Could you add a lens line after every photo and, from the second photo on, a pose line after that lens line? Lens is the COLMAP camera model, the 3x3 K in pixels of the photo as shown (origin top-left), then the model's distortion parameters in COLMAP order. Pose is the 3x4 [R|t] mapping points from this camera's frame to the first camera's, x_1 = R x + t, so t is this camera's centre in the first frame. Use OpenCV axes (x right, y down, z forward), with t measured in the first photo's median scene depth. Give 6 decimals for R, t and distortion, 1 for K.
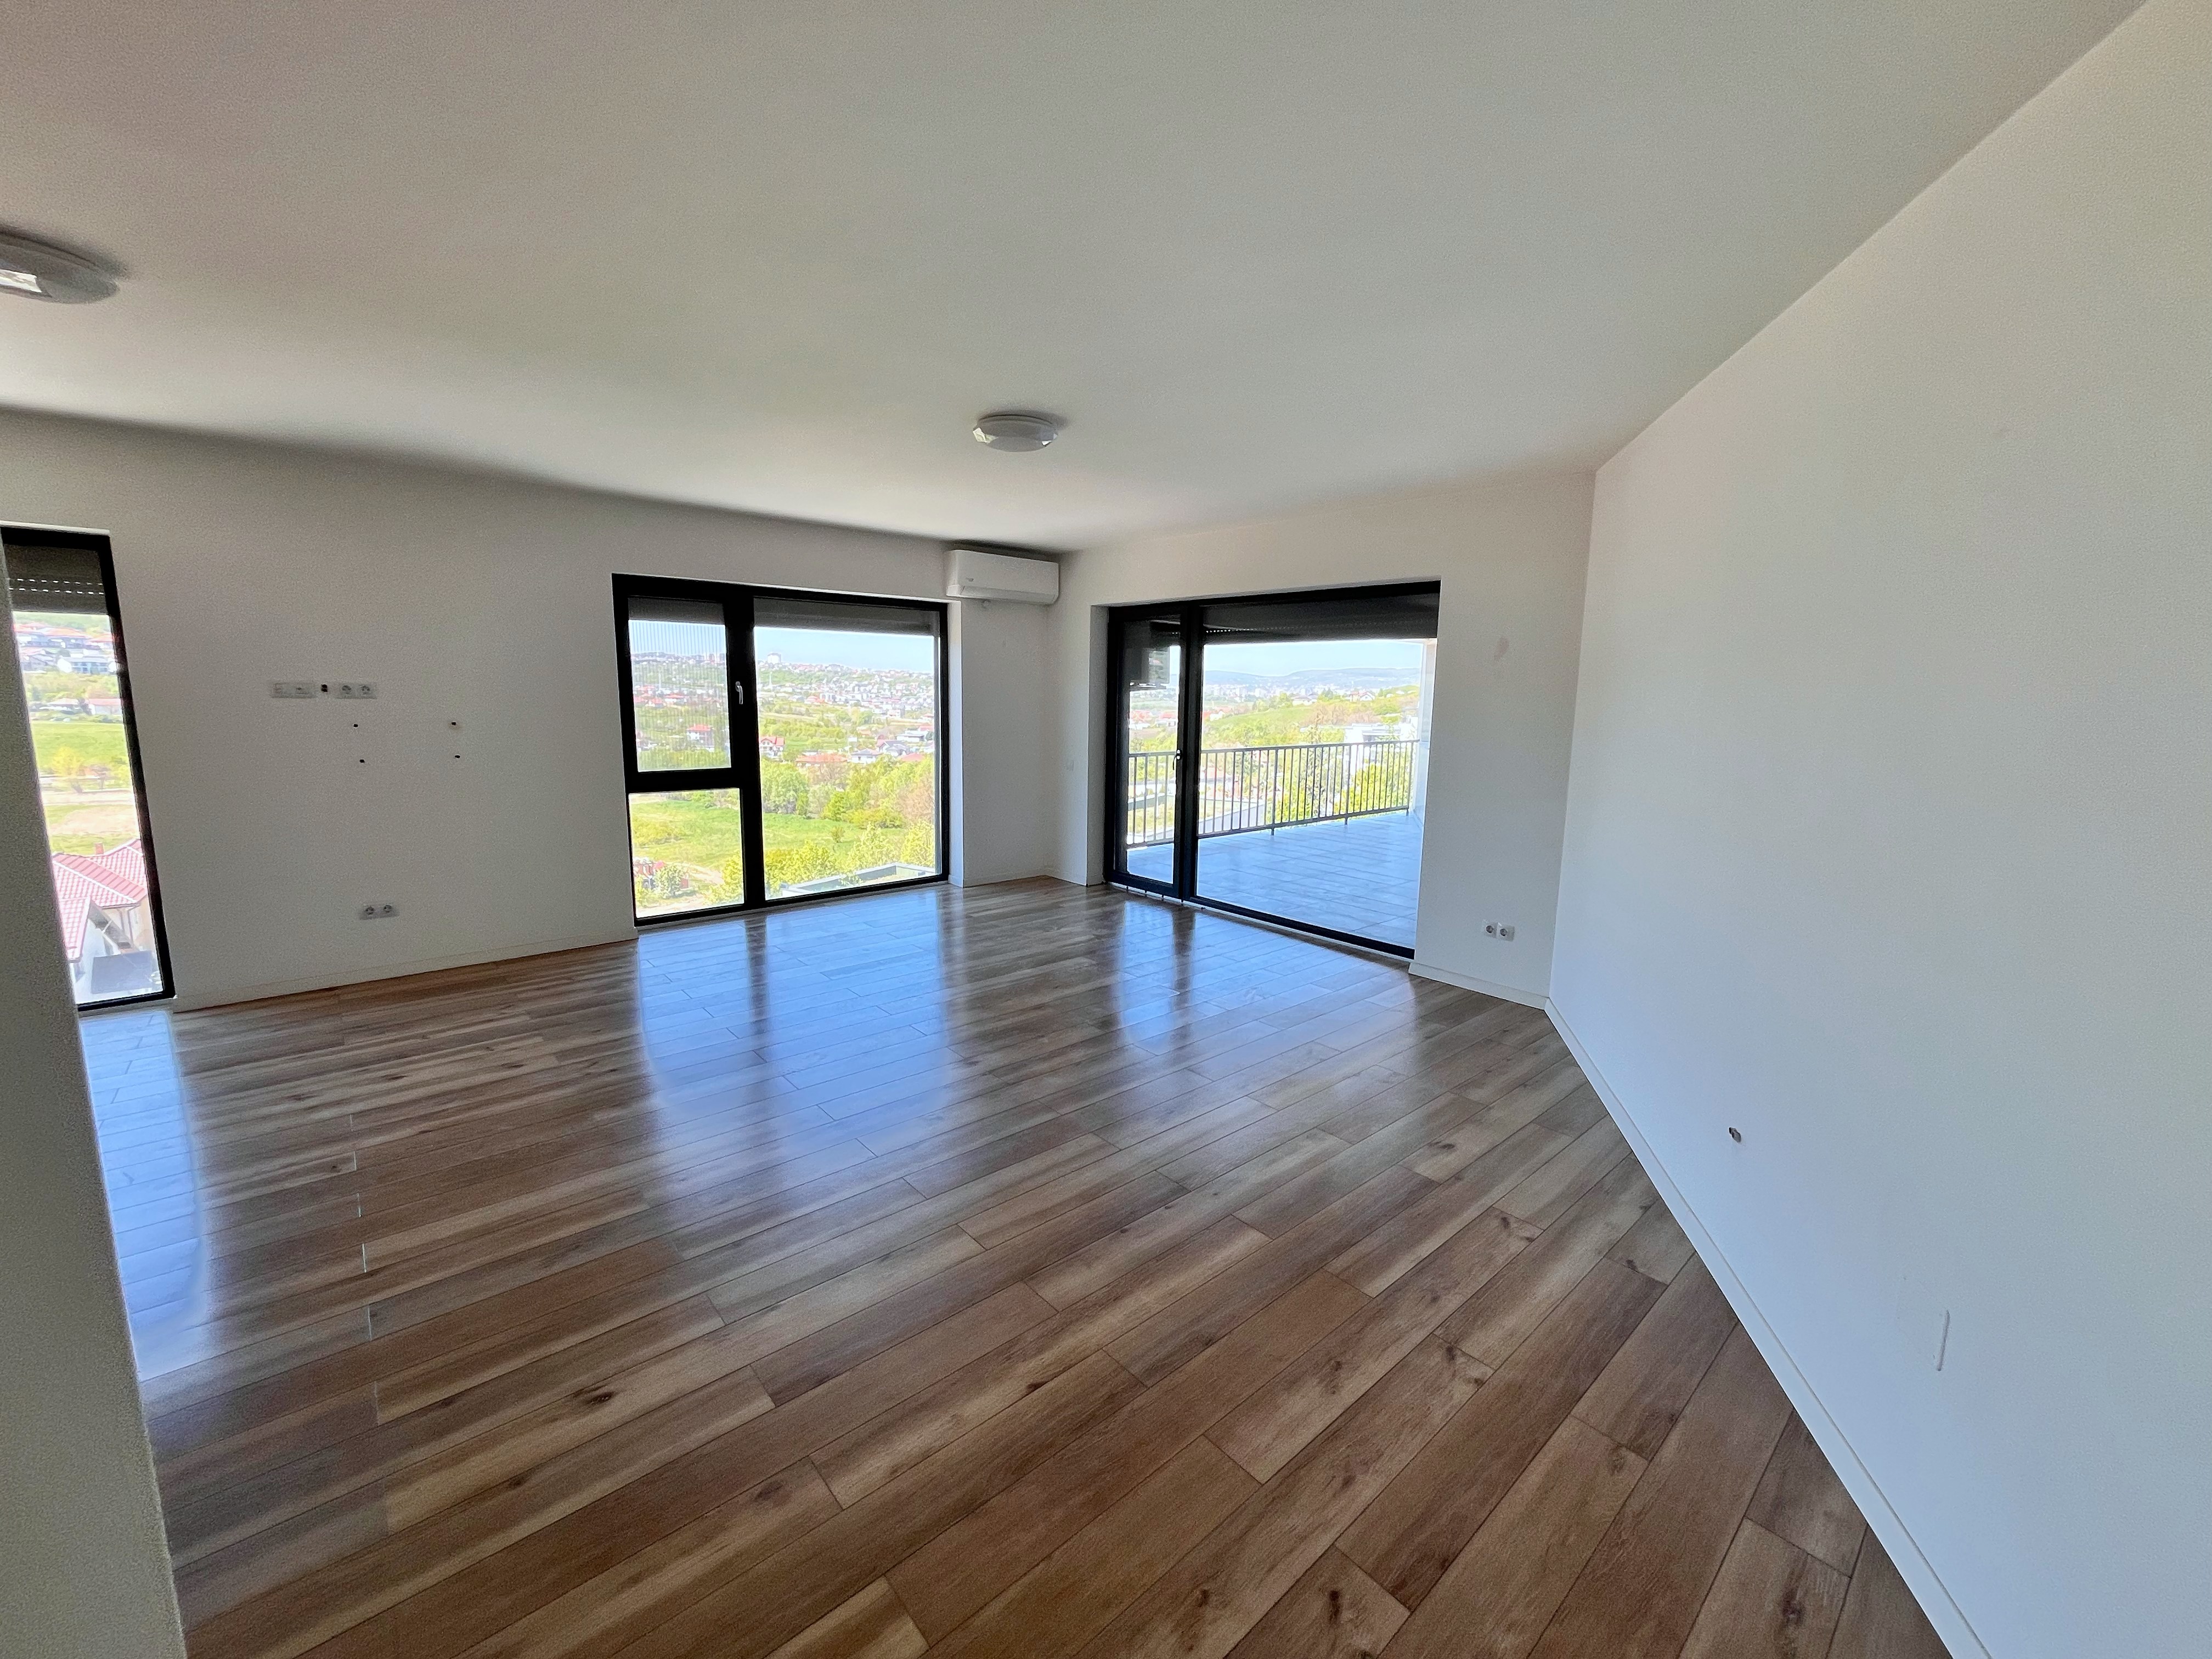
lens RADIAL K [[887.9, 0, 1111.8], [0, 887.9, 819.0], [0, 0, 1]] dist [-0.003863, 0.000271]
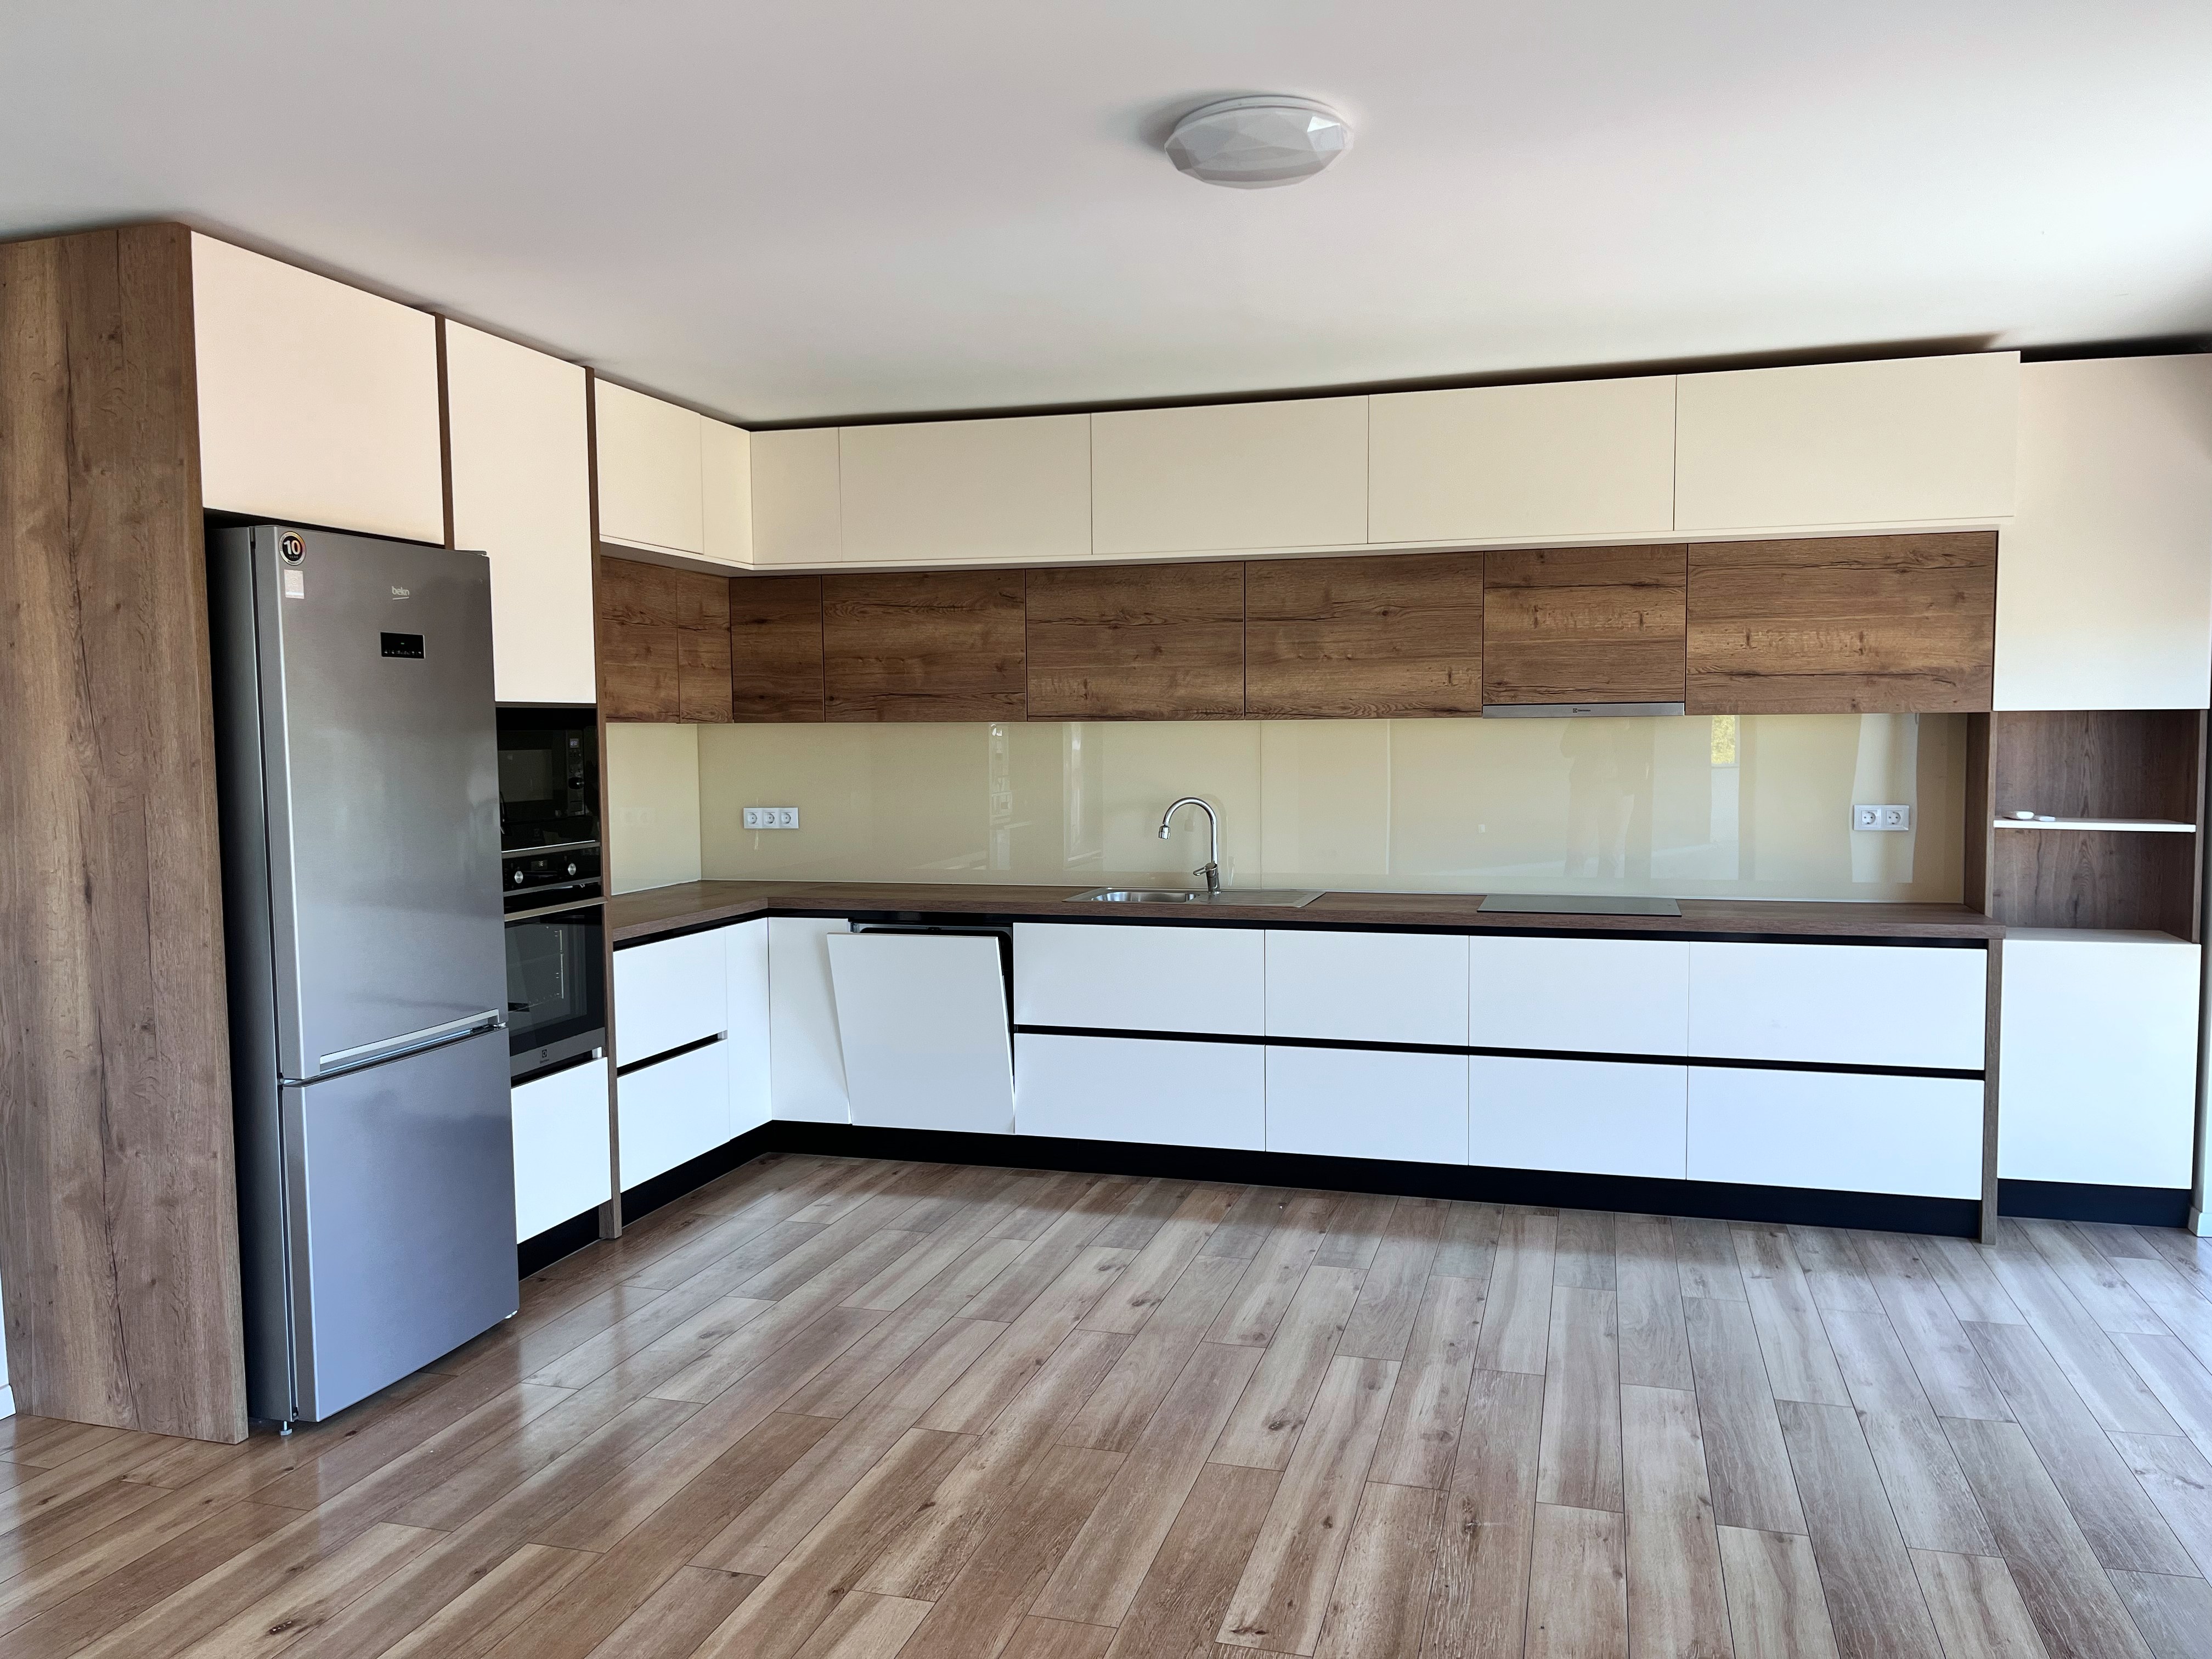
lens RADIAL K [[1667.3, 0, 1101.4], [0, 1667.3, 846.8], [0, 0, 1]] dist [0.053268, -0.068174]
pose [[-0.848472, 0.028132, -0.528491, -0.214746], [-0.084057, 0.978747, 0.187050, -0.168341], [0.522522, 0.203130, -0.828076, 1.219306]]
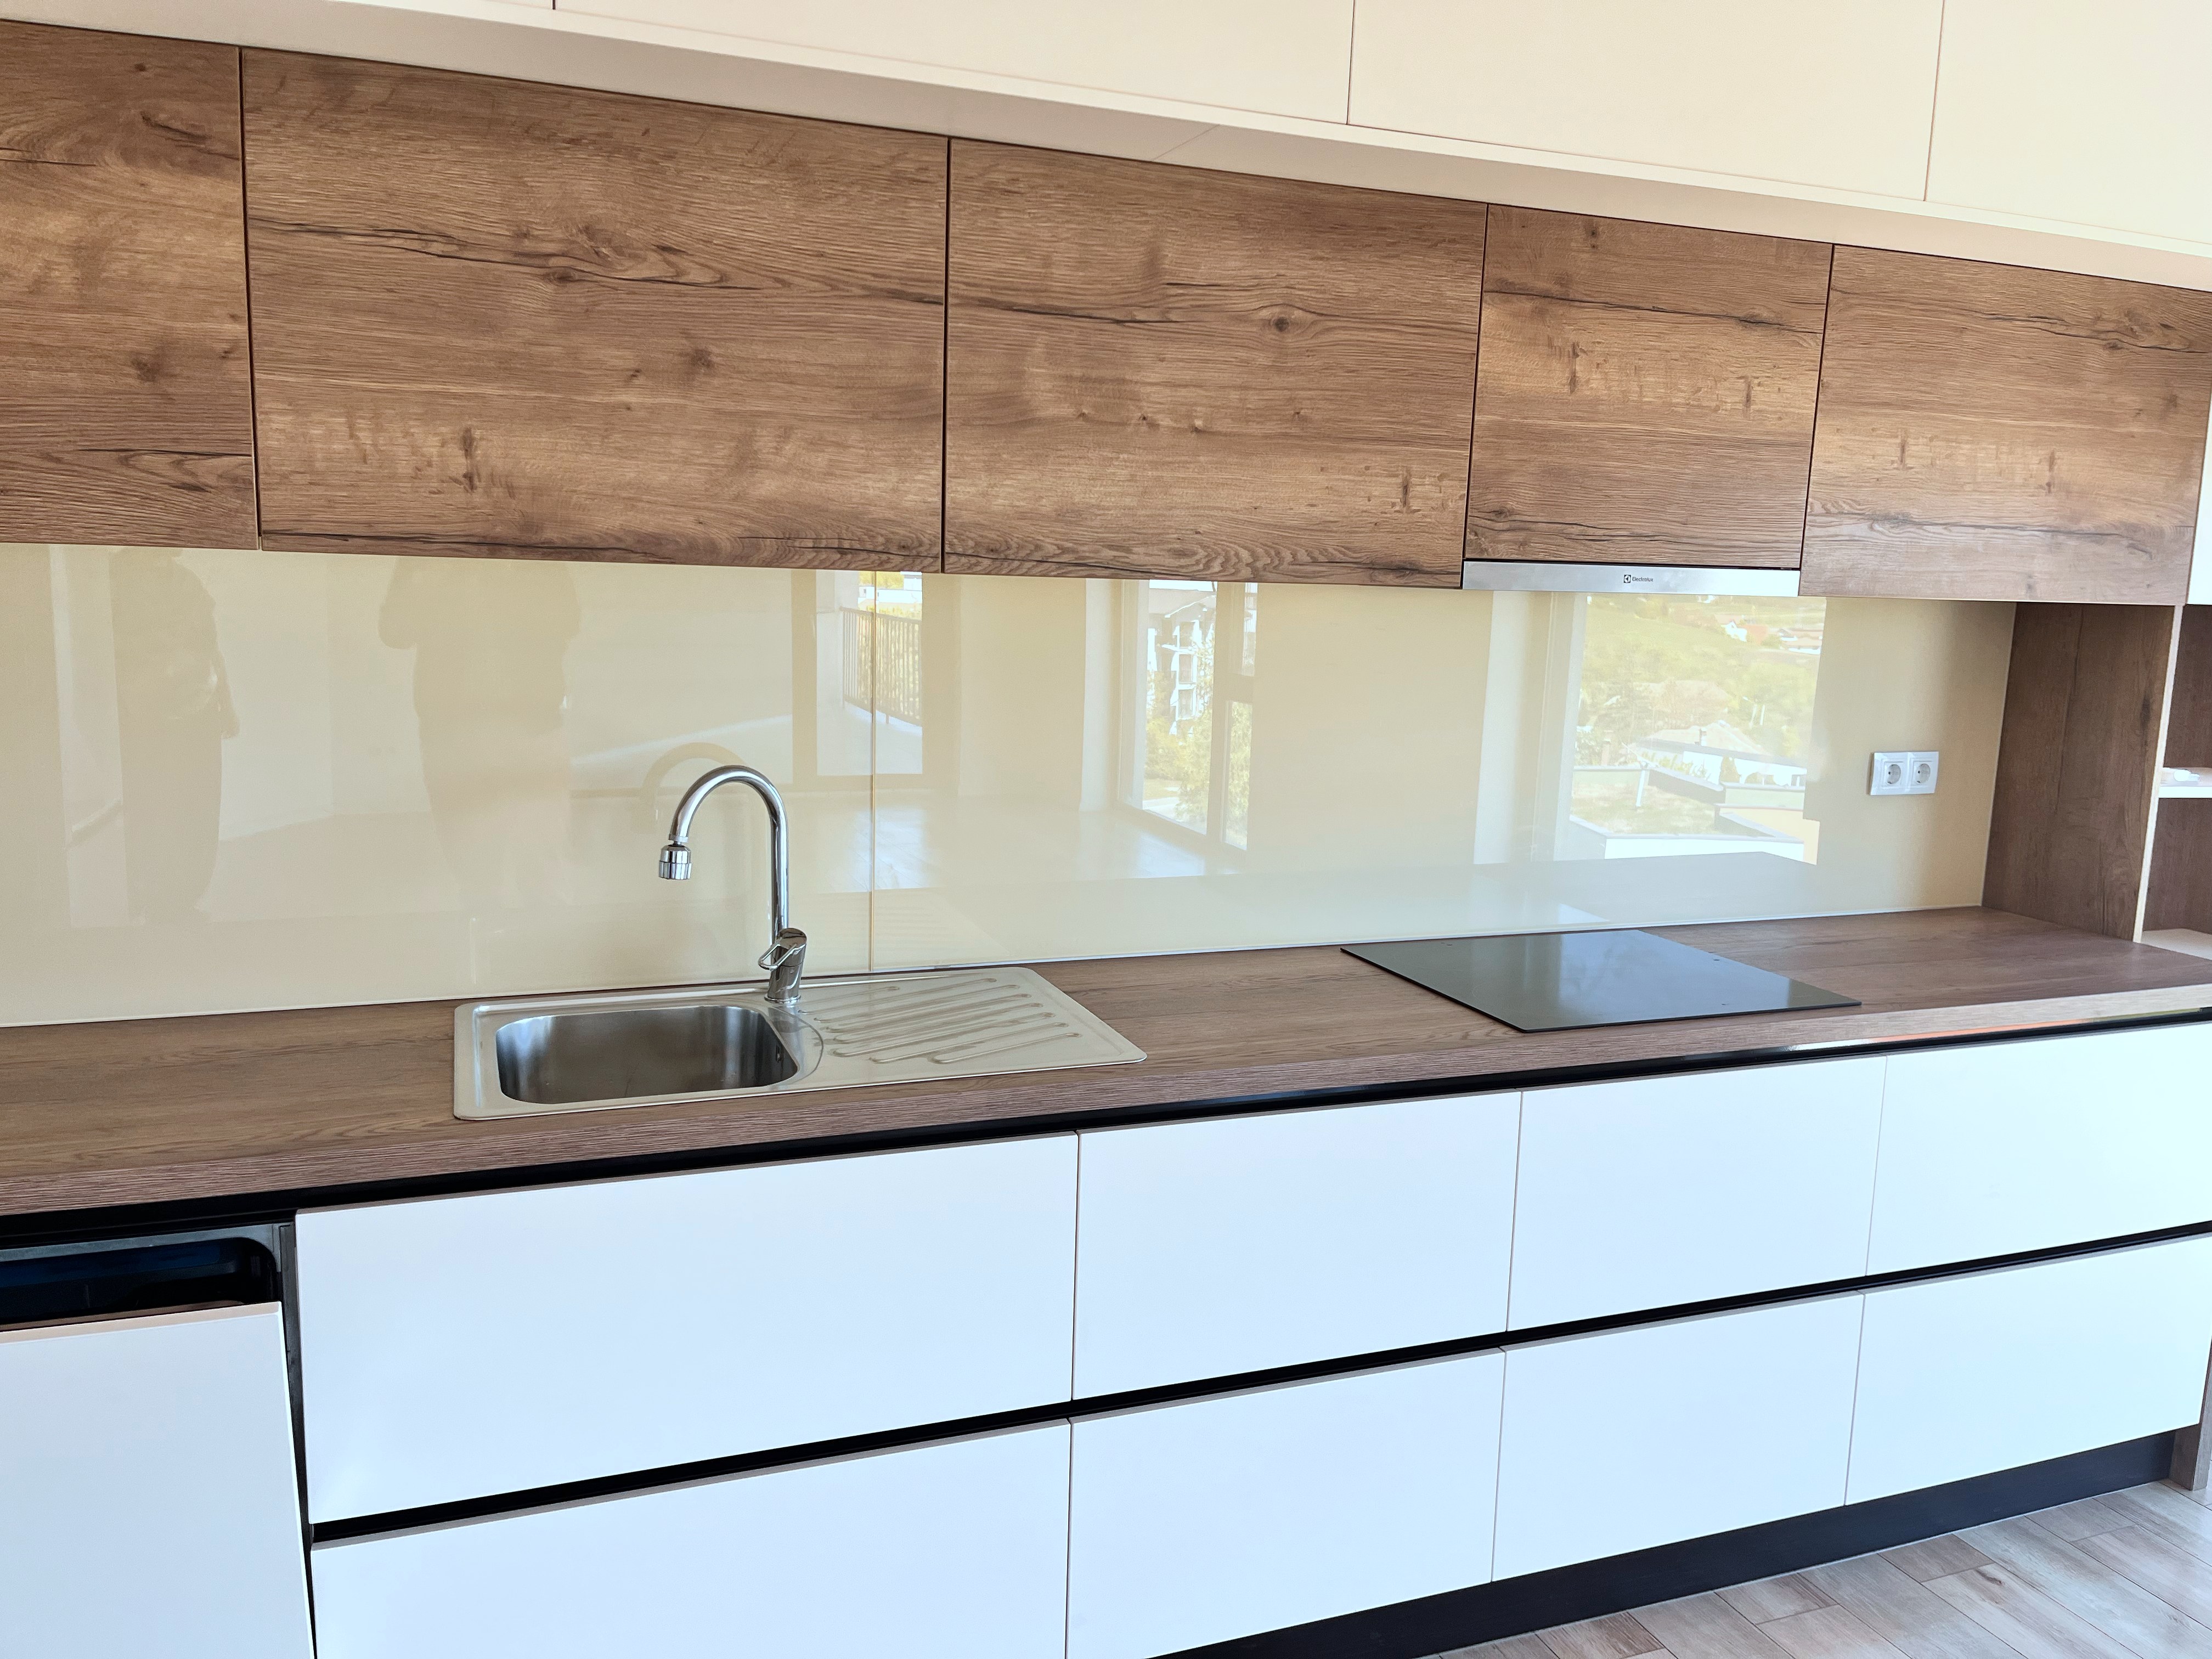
lens RADIAL K [[1667.3, 0, 1127.4], [0, 1667.3, 826.9], [0, 0, 1]] dist [0.053268, -0.068174]
pose [[-0.348550, 0.113946, -0.930338, -0.582680], [-0.172920, 0.967727, 0.183309, -0.047094], [0.921201, 0.224766, -0.317598, 0.321433]]
